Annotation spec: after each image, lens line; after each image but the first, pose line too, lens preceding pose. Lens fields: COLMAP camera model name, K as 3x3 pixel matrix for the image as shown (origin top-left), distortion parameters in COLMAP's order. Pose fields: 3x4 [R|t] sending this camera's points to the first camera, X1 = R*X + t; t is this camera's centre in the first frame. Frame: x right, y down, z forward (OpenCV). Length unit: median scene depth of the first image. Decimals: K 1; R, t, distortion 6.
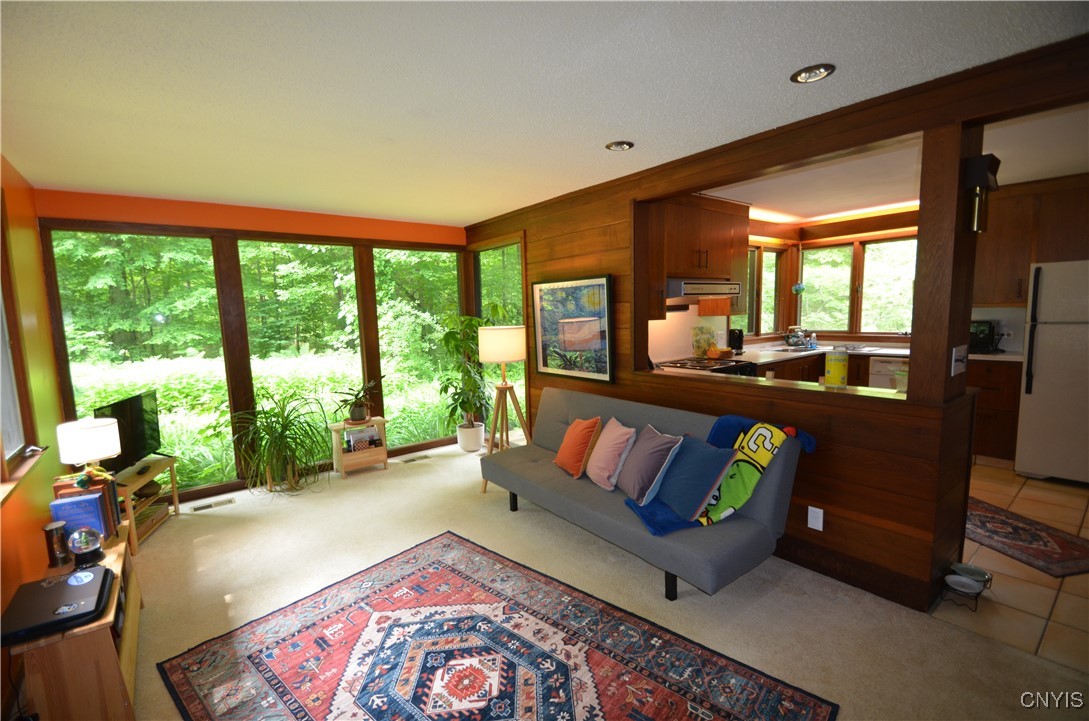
lens RADIAL K [[475.2, 0, 527.0], [0, 475.2, 370.6], [0, 0, 1]] dist [0.013615, -0.016409]
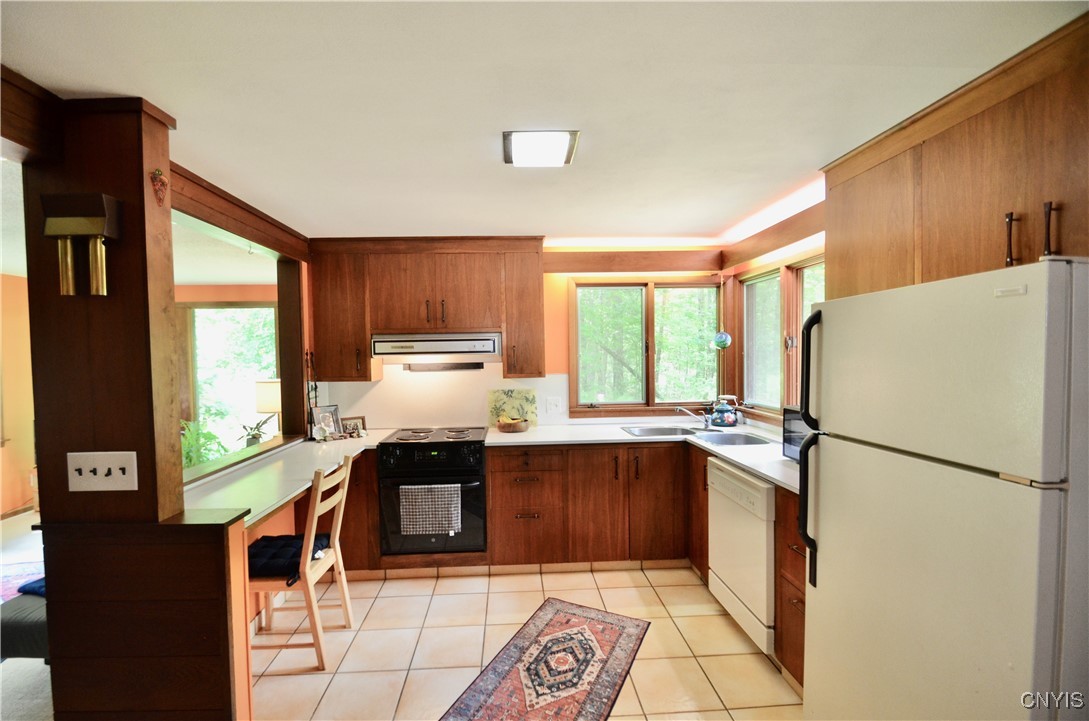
lens RADIAL K [[475.2, 0, 527.0], [0, 475.2, 370.6], [0, 0, 1]] dist [0.013615, -0.016409]
pose [[0.820989, 0.039879, -0.569549, 1.395935], [-0.081587, 0.995514, -0.047901, -0.144746], [0.565084, 0.085794, 0.820560, 0.578661]]
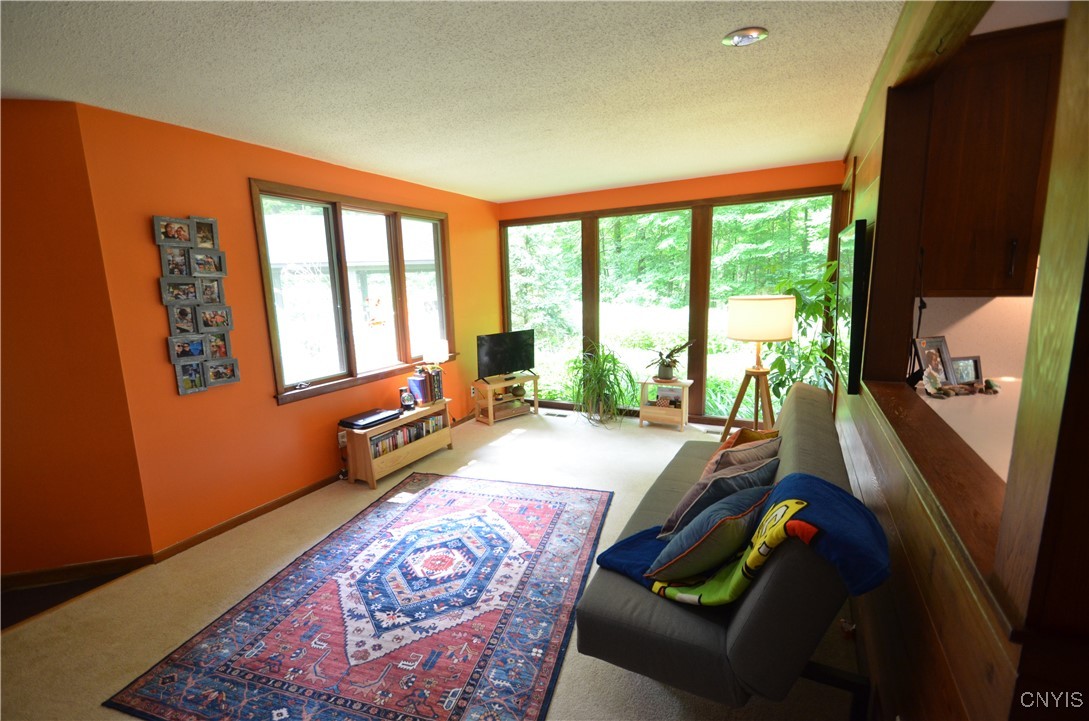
lens RADIAL K [[475.2, 0, 527.0], [0, 475.2, 370.6], [0, 0, 1]] dist [0.013615, -0.016409]
pose [[0.413483, 0.180444, -0.892453, 0.710527], [-0.092422, 0.983421, 0.156016, -0.078947], [0.905809, 0.017972, 0.423305, 0.419153]]
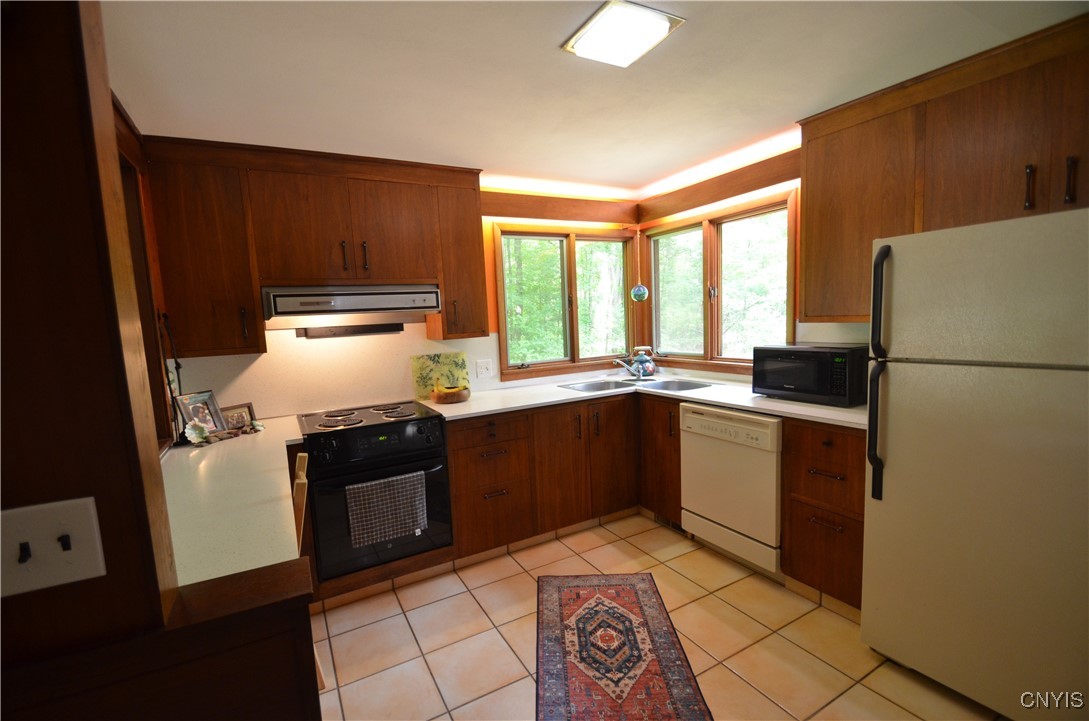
lens RADIAL K [[475.2, 0, 527.0], [0, 475.2, 370.6], [0, 0, 1]] dist [0.013615, -0.016409]
pose [[0.987850, 0.001660, -0.155403, 0.990809], [-0.002402, 0.999987, -0.004588, -0.108378], [0.155393, 0.004905, 0.987841, 0.566832]]
